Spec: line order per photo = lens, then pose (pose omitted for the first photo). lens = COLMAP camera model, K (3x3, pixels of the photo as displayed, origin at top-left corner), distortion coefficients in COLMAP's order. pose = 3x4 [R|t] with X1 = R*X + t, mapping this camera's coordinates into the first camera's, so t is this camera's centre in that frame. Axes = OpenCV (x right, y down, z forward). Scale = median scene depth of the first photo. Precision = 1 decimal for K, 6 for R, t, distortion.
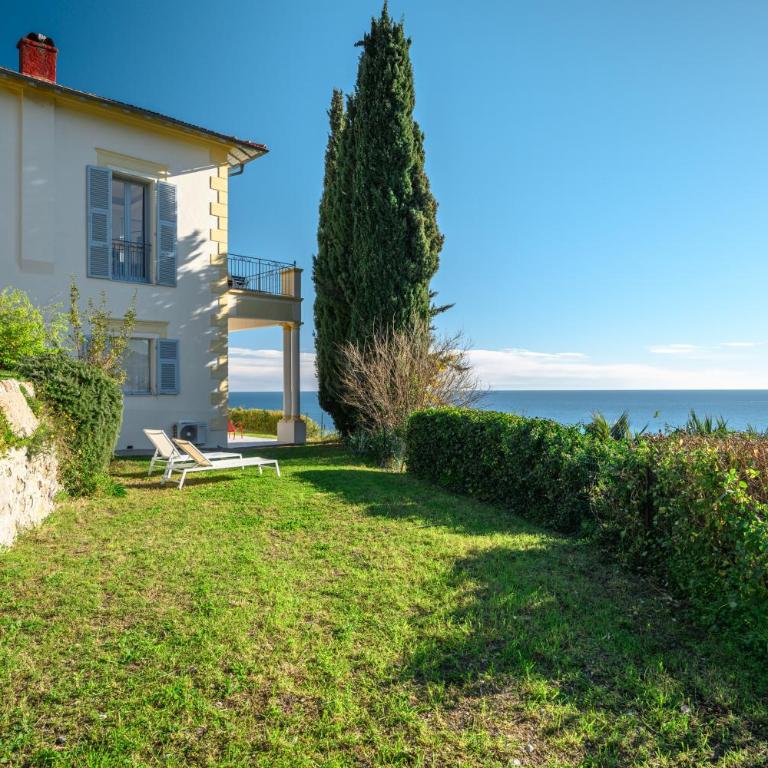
lens RADIAL K [[723.2, 0, 384.0], [0, 723.2, 384.0], [0, 0, 1]] dist [0.053315, -0.011680]
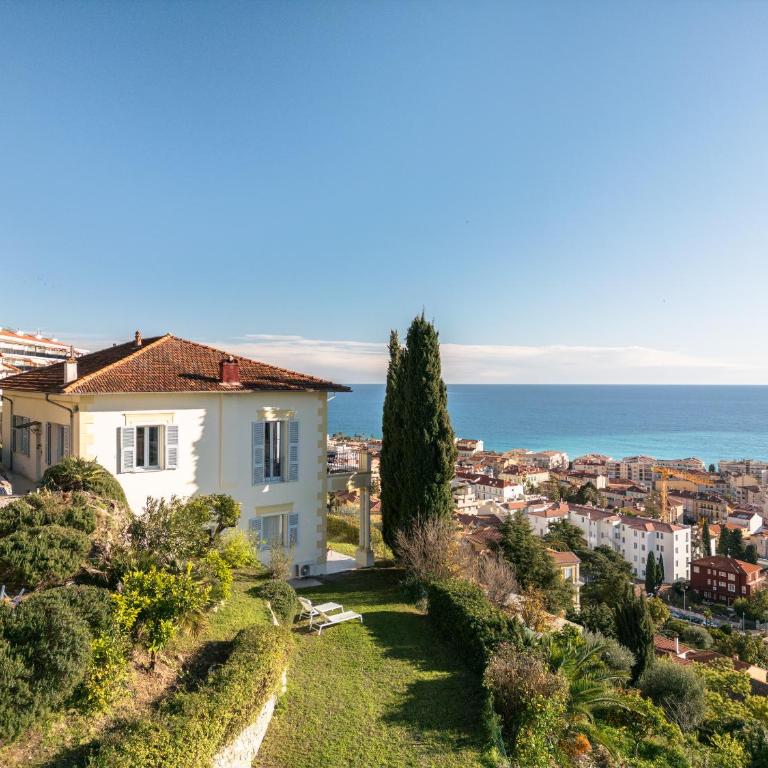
lens RADIAL K [[801.2, 0, 384.0], [0, 801.2, 384.0], [0, 0, 1]] dist [0.007329, 0.000183]
pose [[0.996187, 0.002575, -0.087206, 0.074359], [-0.002141, 0.999985, 0.005076, -0.375554], [0.087217, -0.004869, 0.996177, -0.839073]]
